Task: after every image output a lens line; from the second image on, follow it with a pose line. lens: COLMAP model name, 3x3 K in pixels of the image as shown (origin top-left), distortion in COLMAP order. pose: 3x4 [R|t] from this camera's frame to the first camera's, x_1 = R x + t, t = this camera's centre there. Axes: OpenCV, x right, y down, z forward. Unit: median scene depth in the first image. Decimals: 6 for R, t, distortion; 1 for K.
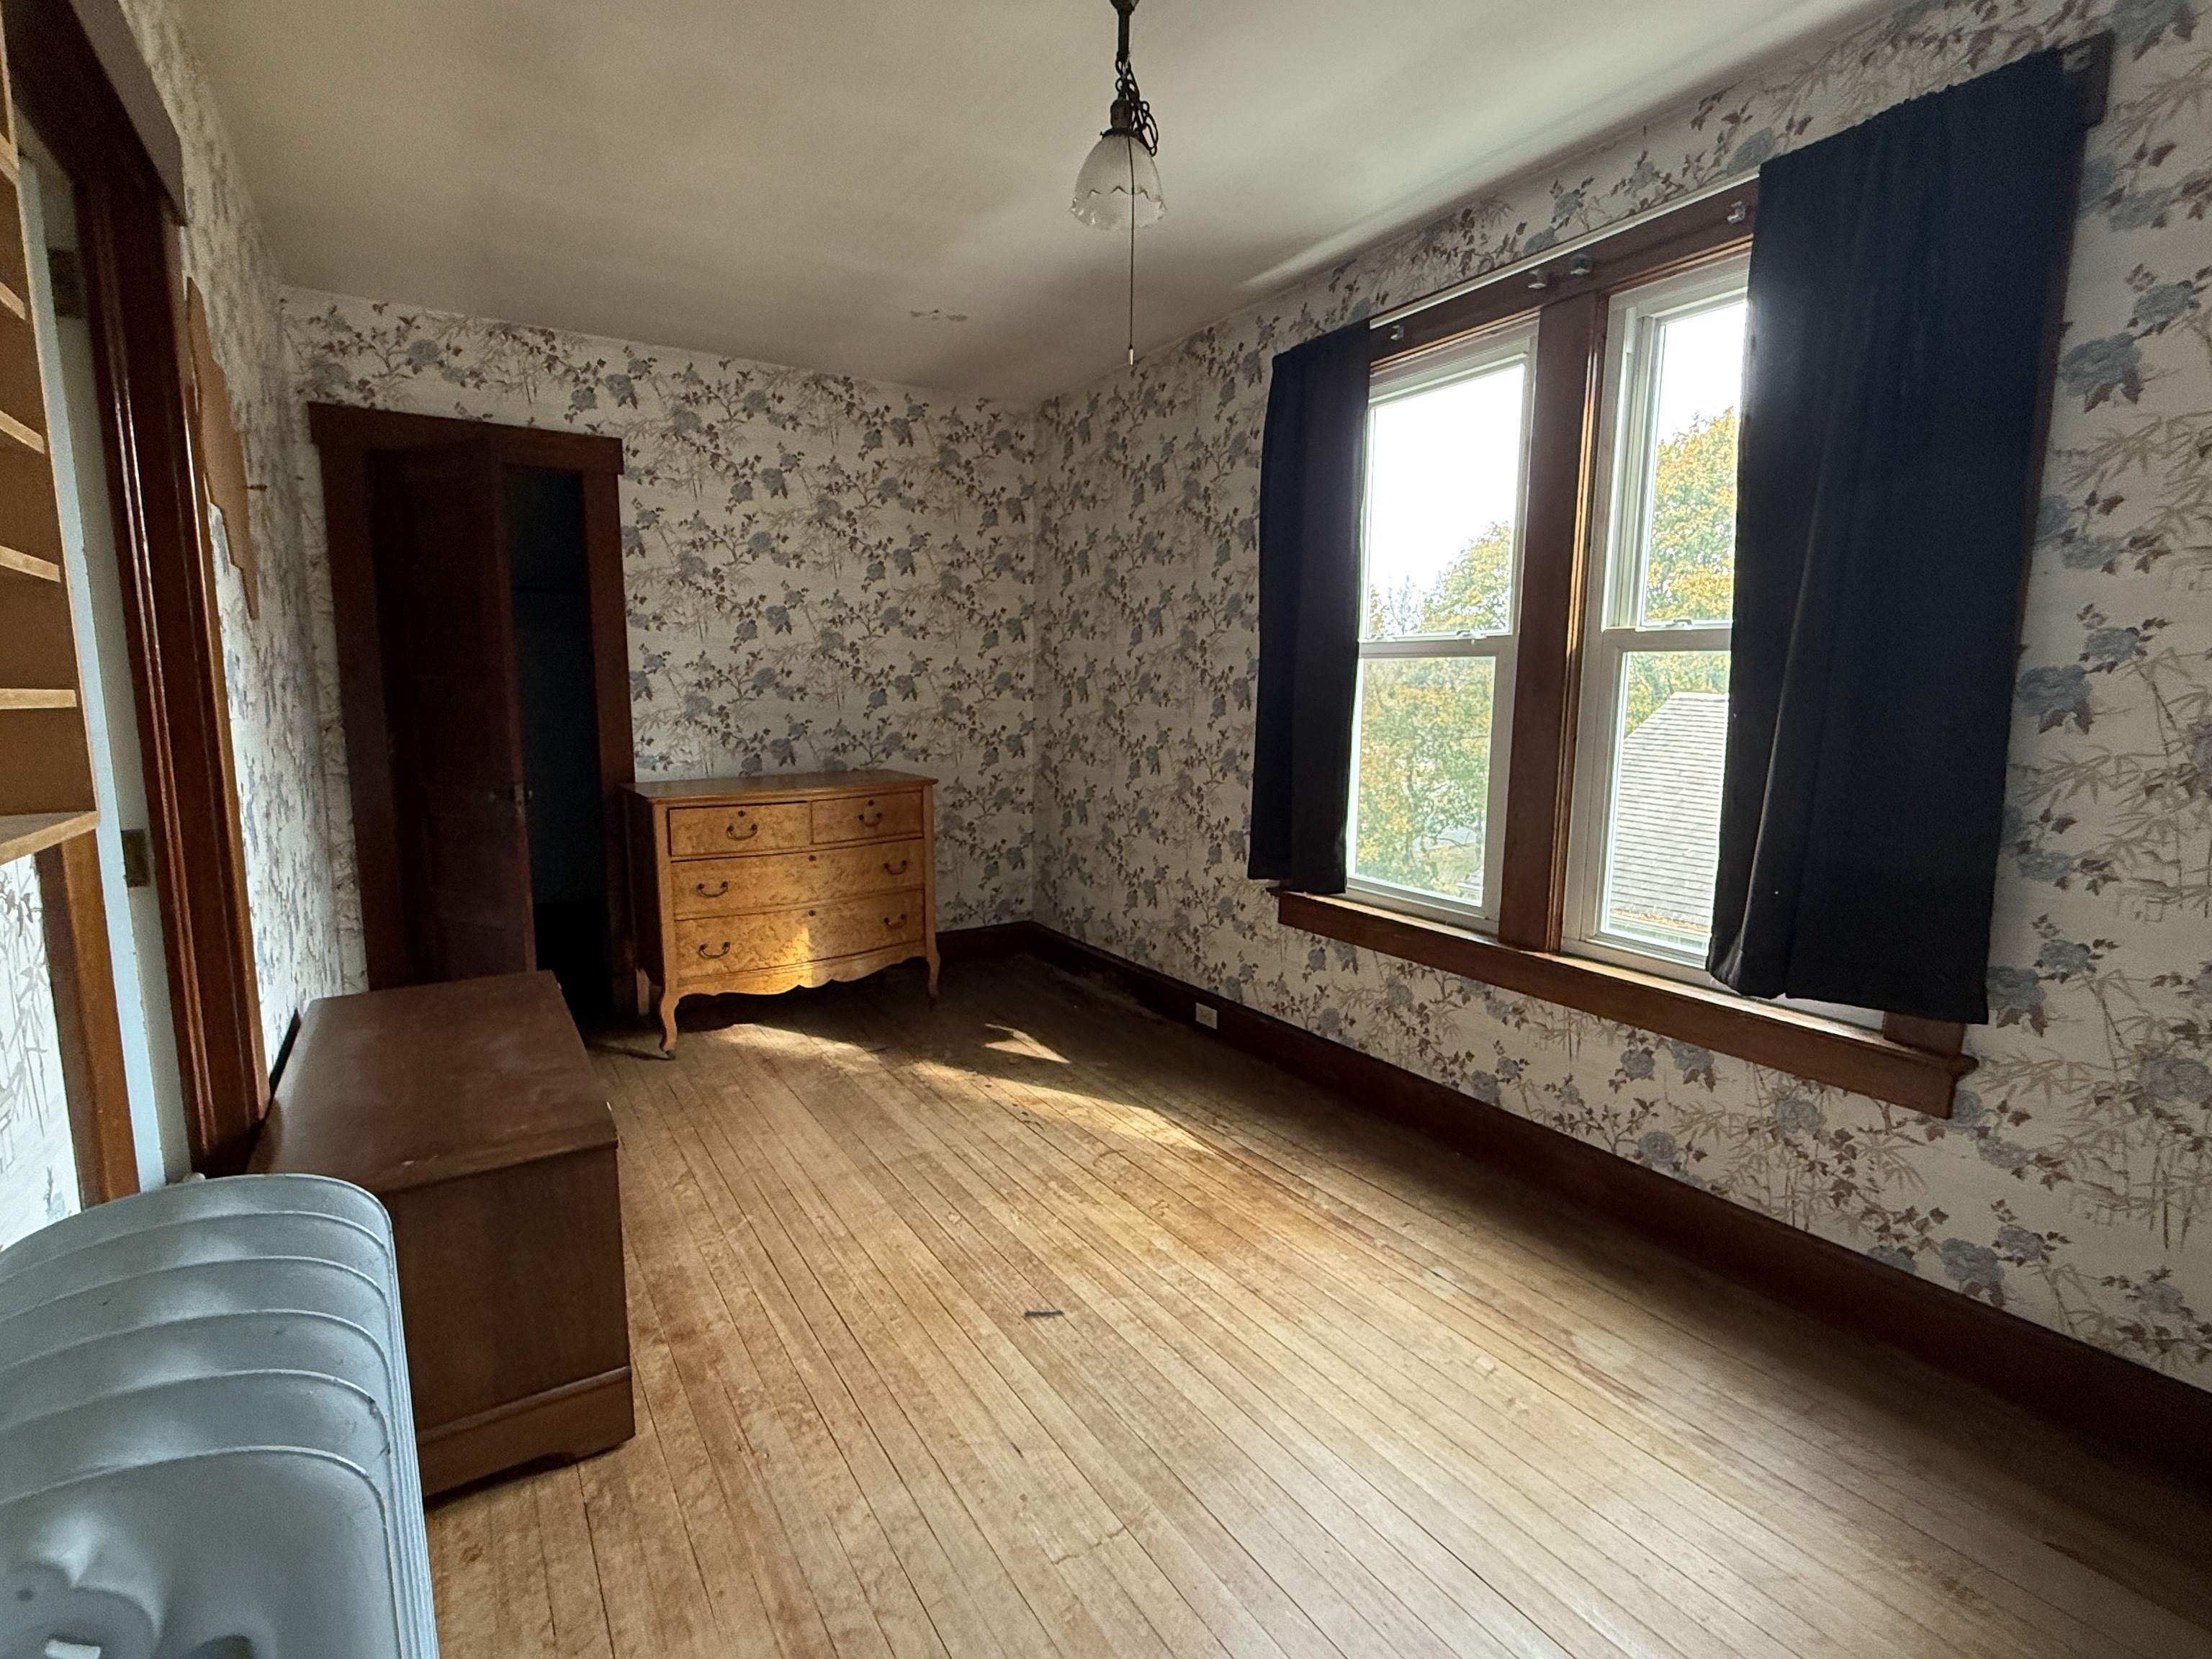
lens RADIAL K [[1034.3, 0, 1114.5], [0, 1034.3, 829.7], [0, 0, 1]] dist [-0.002628, 0.001091]
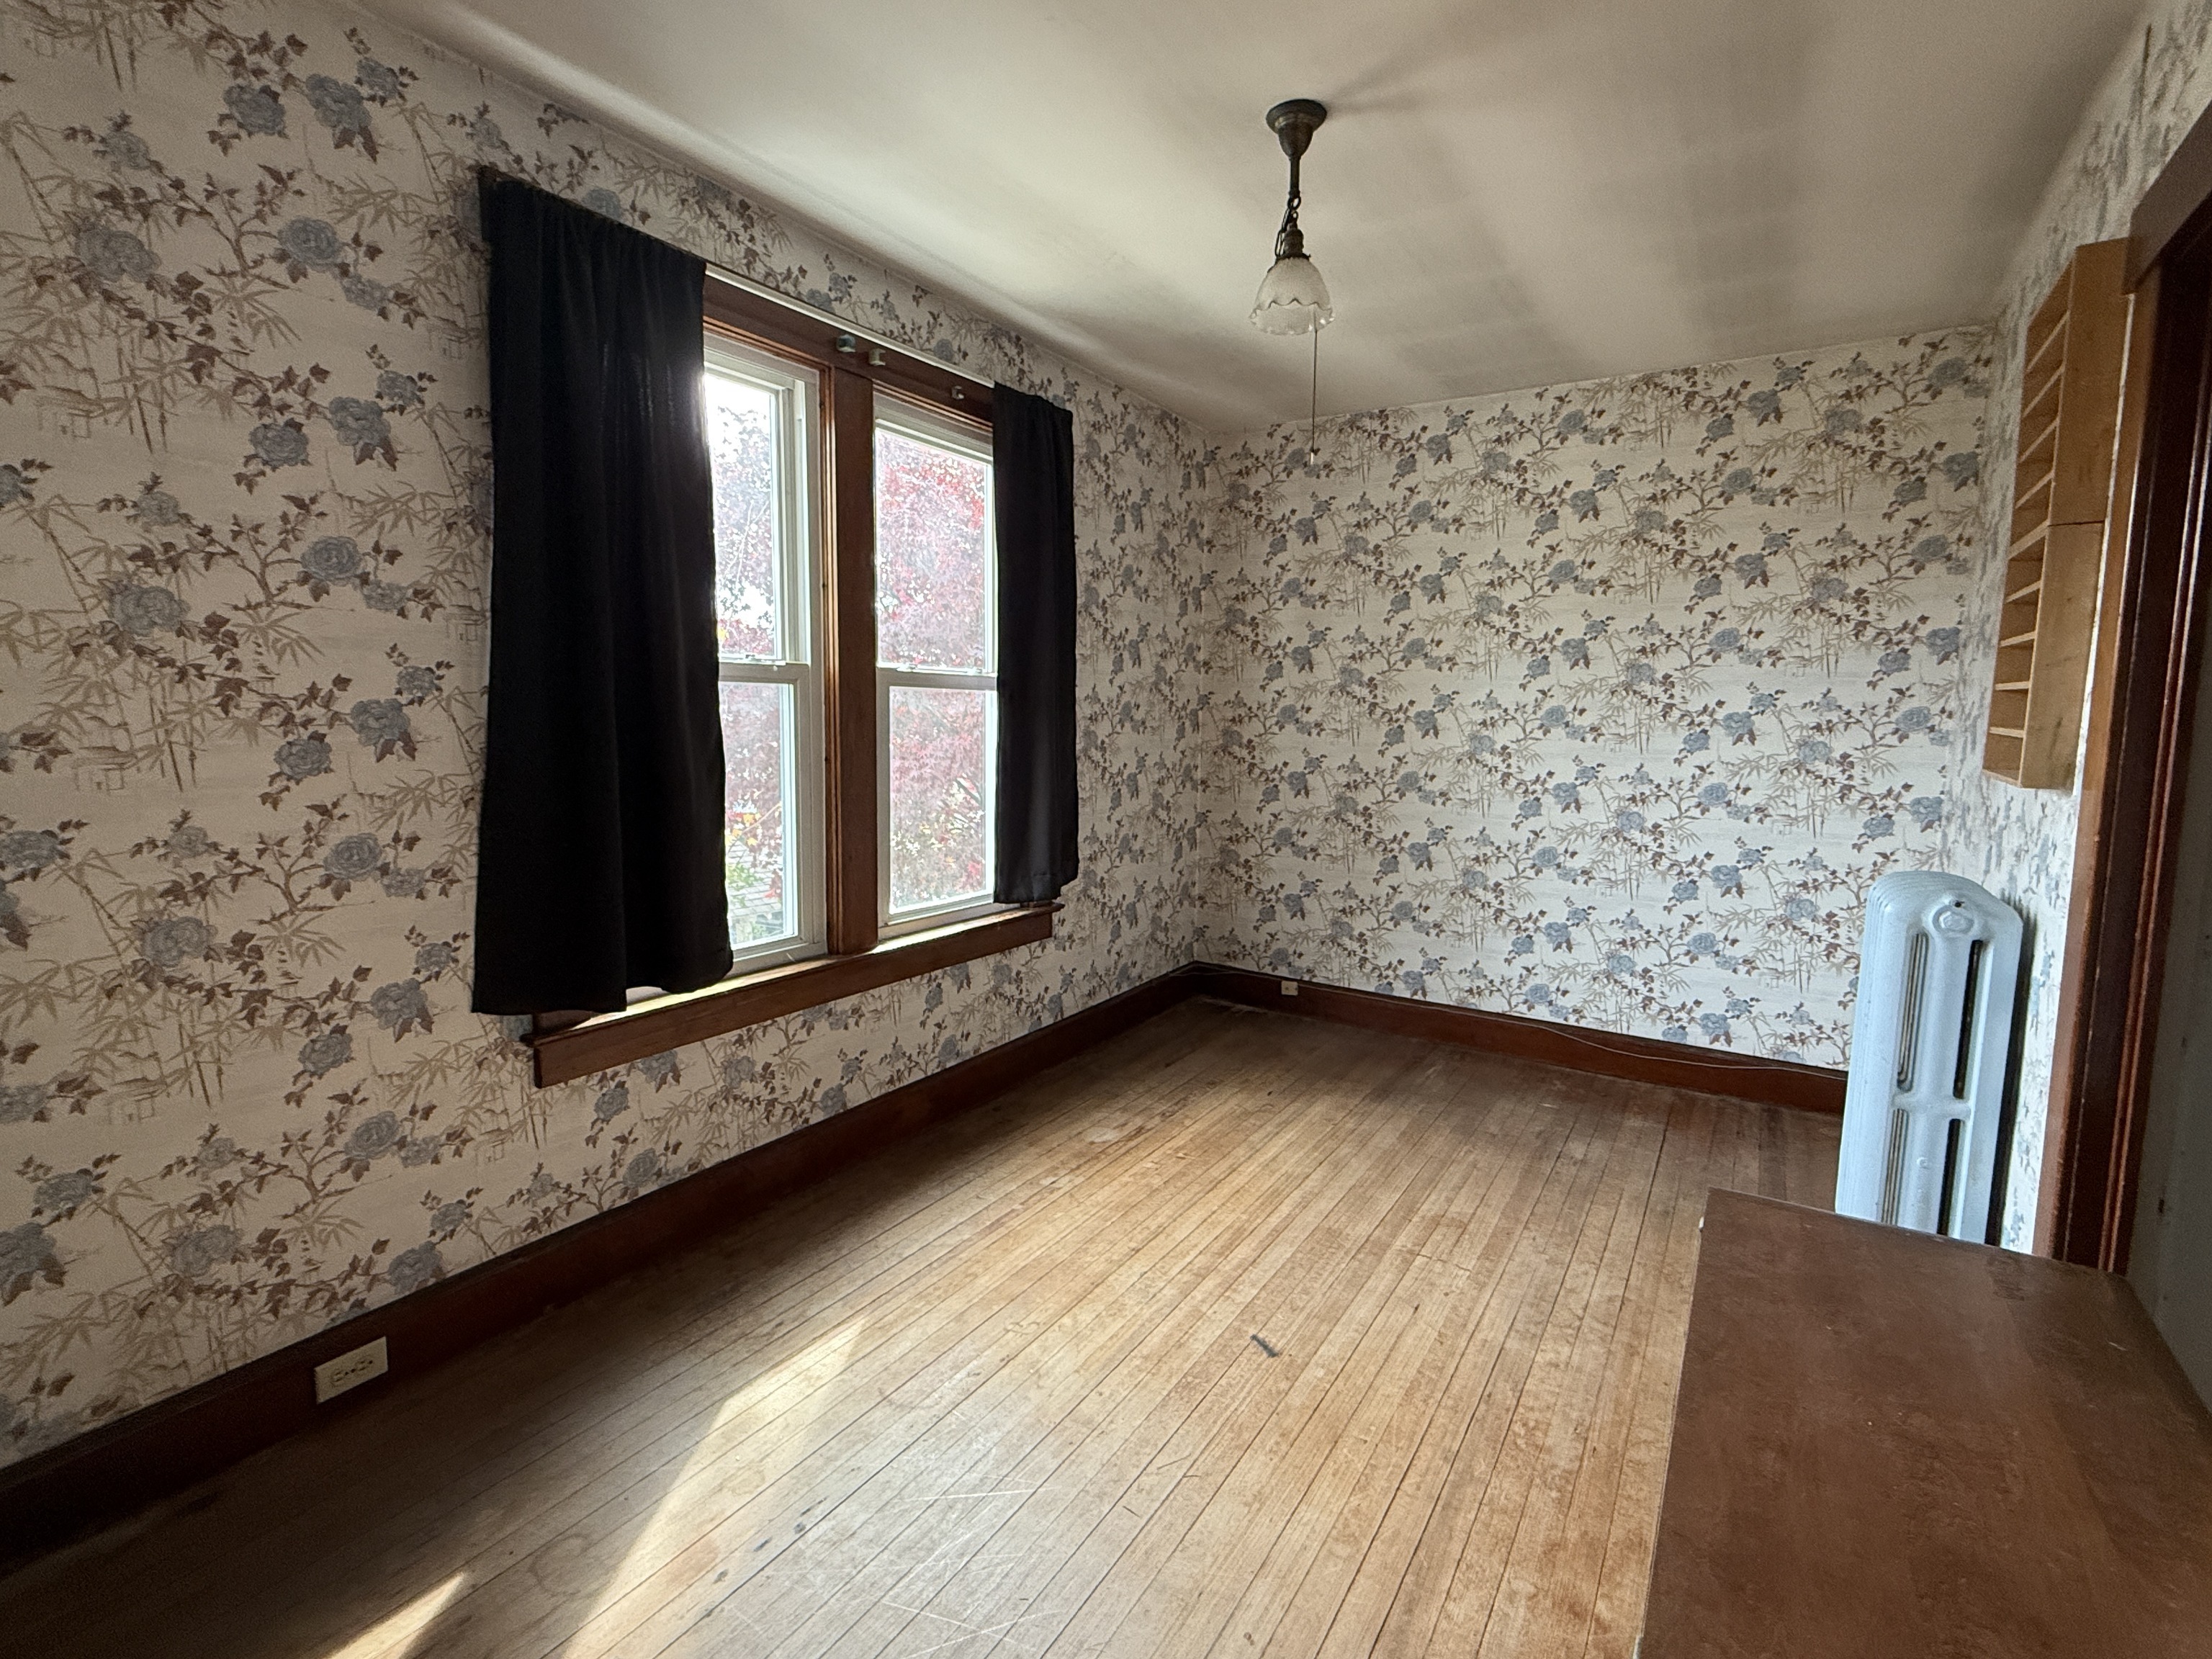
lens RADIAL K [[1034.3, 0, 1115.6], [0, 1034.3, 827.6], [0, 0, 1]] dist [-0.002628, 0.001091]
pose [[-0.411942, -0.108460, 0.904732, -0.739332], [0.119547, 0.977876, 0.171660, -0.180065], [-0.903334, 0.178872, -0.389862, 1.231523]]
